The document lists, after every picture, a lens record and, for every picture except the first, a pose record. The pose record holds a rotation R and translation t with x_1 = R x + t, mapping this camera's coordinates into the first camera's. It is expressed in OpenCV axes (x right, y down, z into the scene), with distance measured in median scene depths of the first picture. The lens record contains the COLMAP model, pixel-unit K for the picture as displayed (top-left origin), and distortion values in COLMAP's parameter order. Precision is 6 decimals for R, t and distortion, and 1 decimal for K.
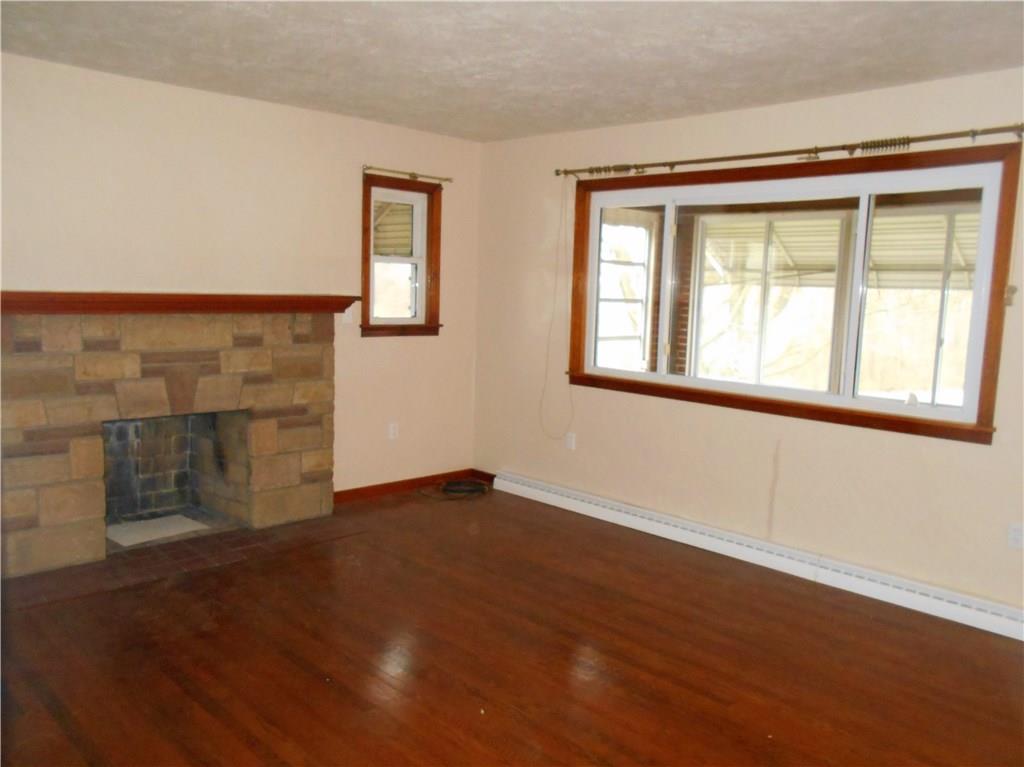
lens RADIAL K [[878.1, 0, 503.6], [0, 878.1, 389.4], [0, 0, 1]] dist [-0.042503, 0.106807]
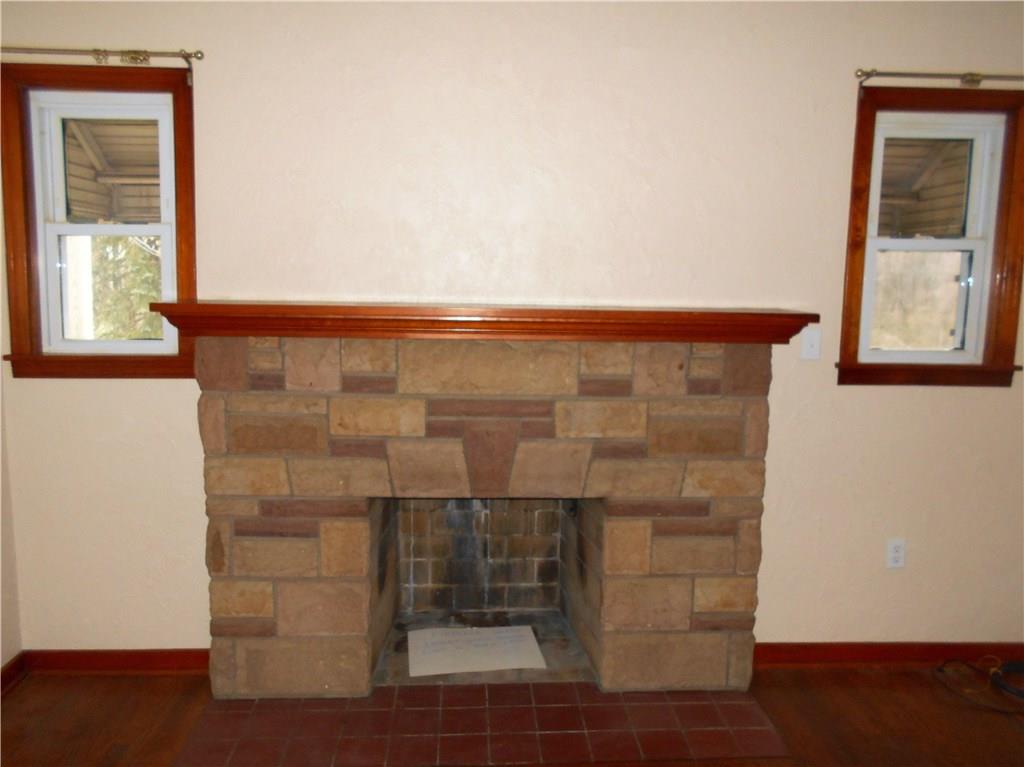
lens RADIAL K [[878.1, 0, 503.6], [0, 878.1, 389.4], [0, 0, 1]] dist [-0.042503, 0.106807]
pose [[0.762123, 0.082122, -0.642203, 0.038382], [-0.074841, 0.996448, 0.038605, -0.068954], [0.643092, 0.018641, 0.765562, 0.480842]]
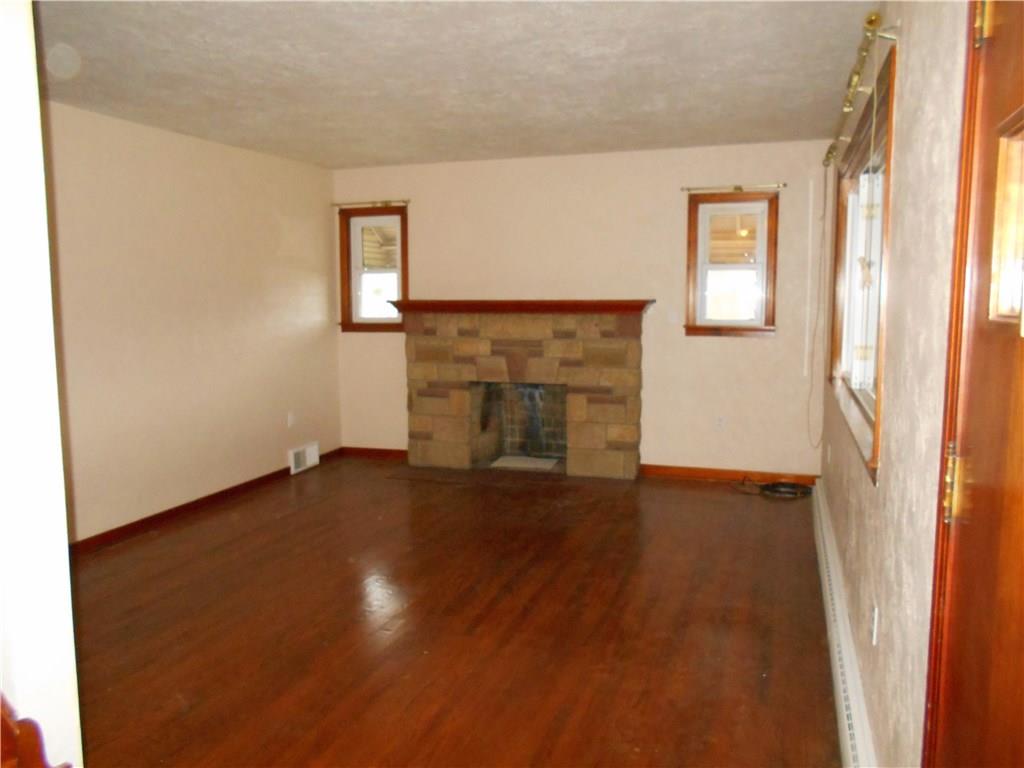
lens RADIAL K [[817.2, 0, 512.0], [0, 817.2, 384.0], [0, 0, 1]] dist [0.126758, 0.000379]
pose [[0.473021, 0.069490, -0.878307, 0.764654], [-0.093139, 0.995243, 0.028581, -0.007085], [0.876114, 0.068285, 0.477243, 0.316668]]
